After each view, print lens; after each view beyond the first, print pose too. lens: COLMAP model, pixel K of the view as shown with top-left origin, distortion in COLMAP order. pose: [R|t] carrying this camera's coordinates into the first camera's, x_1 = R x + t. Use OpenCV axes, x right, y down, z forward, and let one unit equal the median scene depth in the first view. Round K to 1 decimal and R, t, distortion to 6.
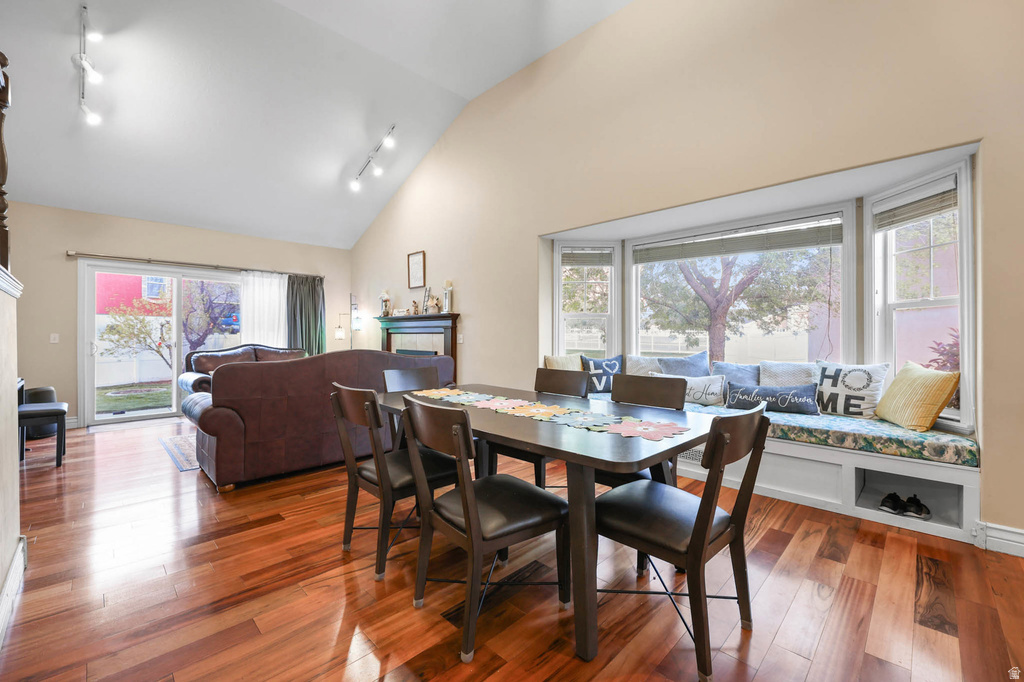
lens RADIAL K [[418.4, 0, 517.5], [0, 418.4, 333.6], [0, 0, 1]] dist [-0.002465, -0.002006]
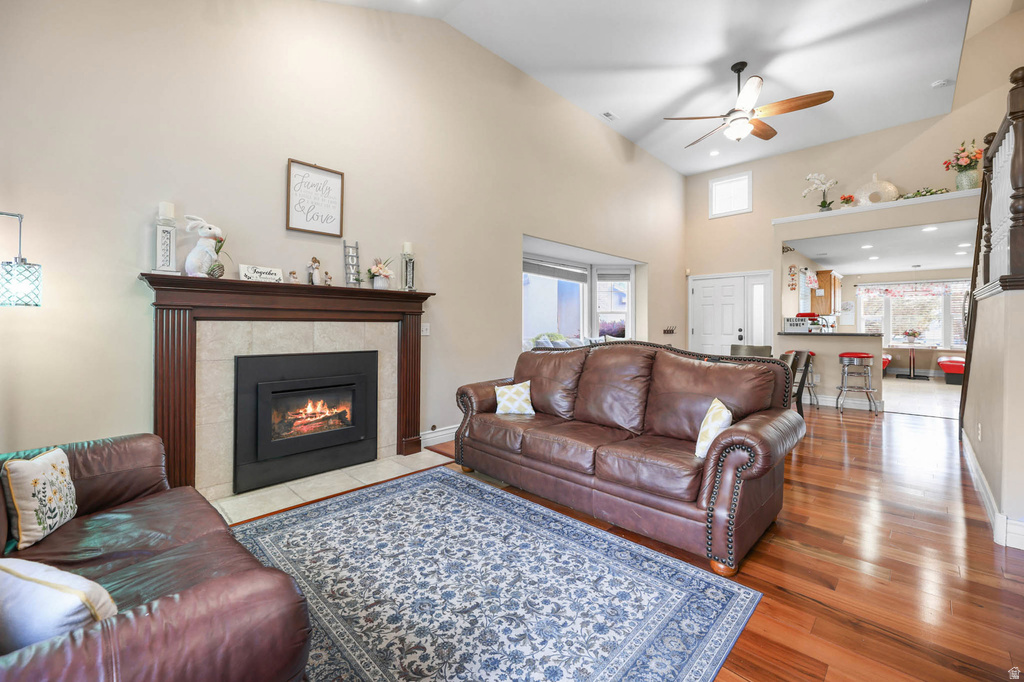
lens RADIAL K [[418.4, 0, 501.6], [0, 418.4, 326.9], [0, 0, 1]] dist [-0.002465, -0.002006]
pose [[0.007907, -0.003628, 0.999962, -0.769874], [-0.003090, 0.999989, 0.003652, 0.004722], [-0.999964, -0.003119, 0.007896, 0.768772]]
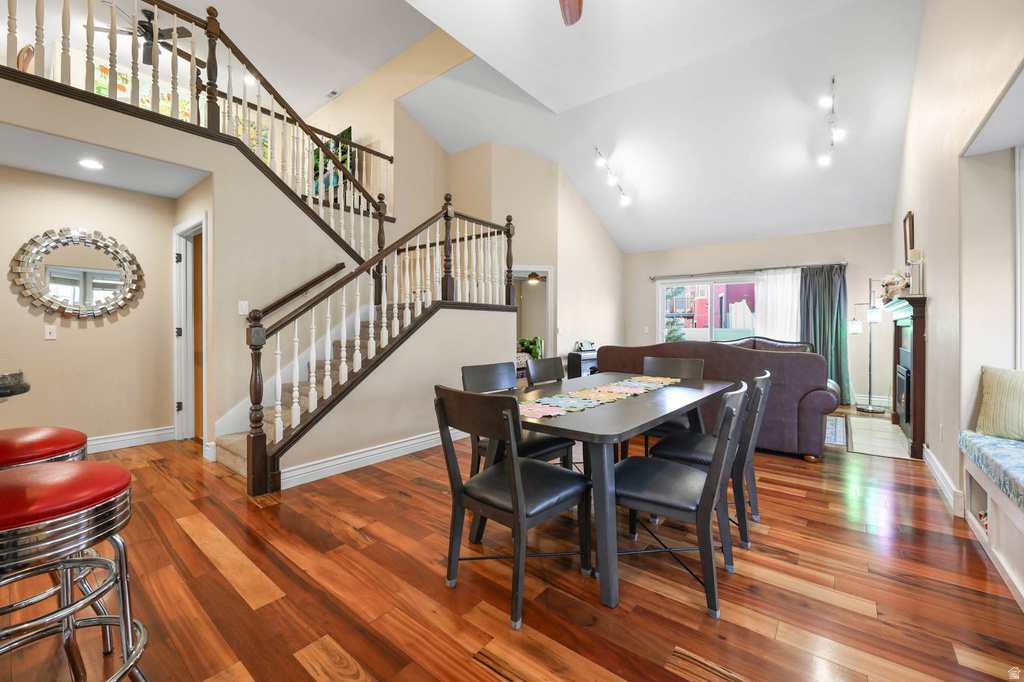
lens RADIAL K [[418.4, 0, 511.2], [0, 418.4, 332.4], [0, 0, 1]] dist [-0.002465, -0.002006]
pose [[0.090920, 0.011994, -0.995786, 0.417033], [-0.002844, 0.999927, 0.011784, 0.003072], [0.995854, 0.001761, 0.090948, 0.246730]]
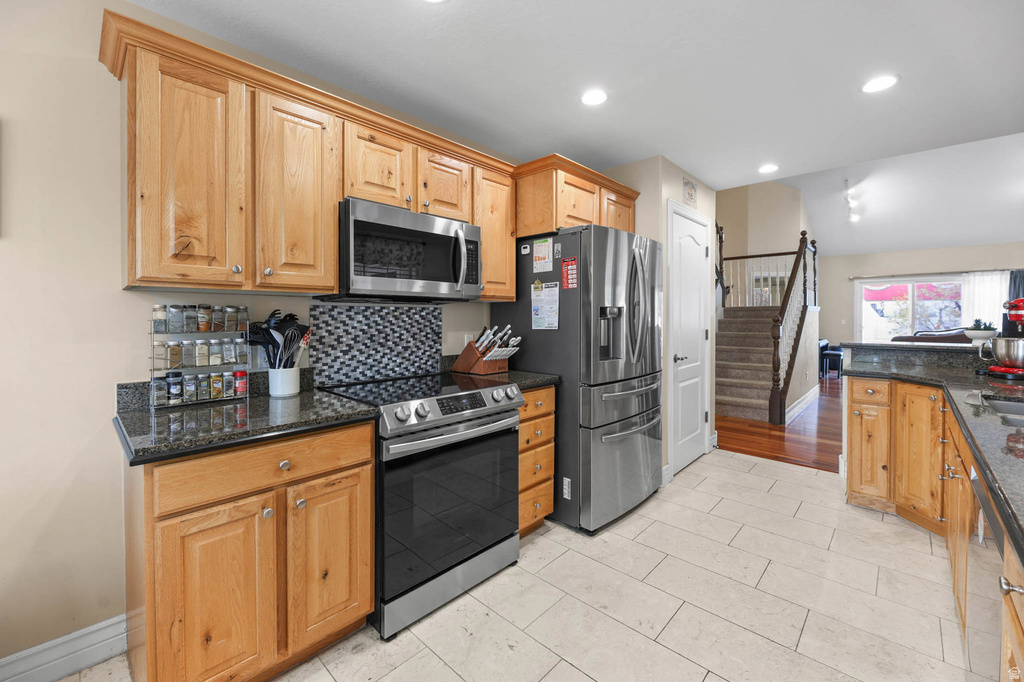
lens RADIAL K [[418.4, 0, 509.8], [0, 418.4, 322.6], [0, 0, 1]] dist [-0.002465, -0.002006]
pose [[0.016276, 0.015994, -0.999740, 0.679560], [0.002442, 0.999868, 0.016036, -0.016786], [0.999865, -0.002702, 0.016235, -0.496401]]
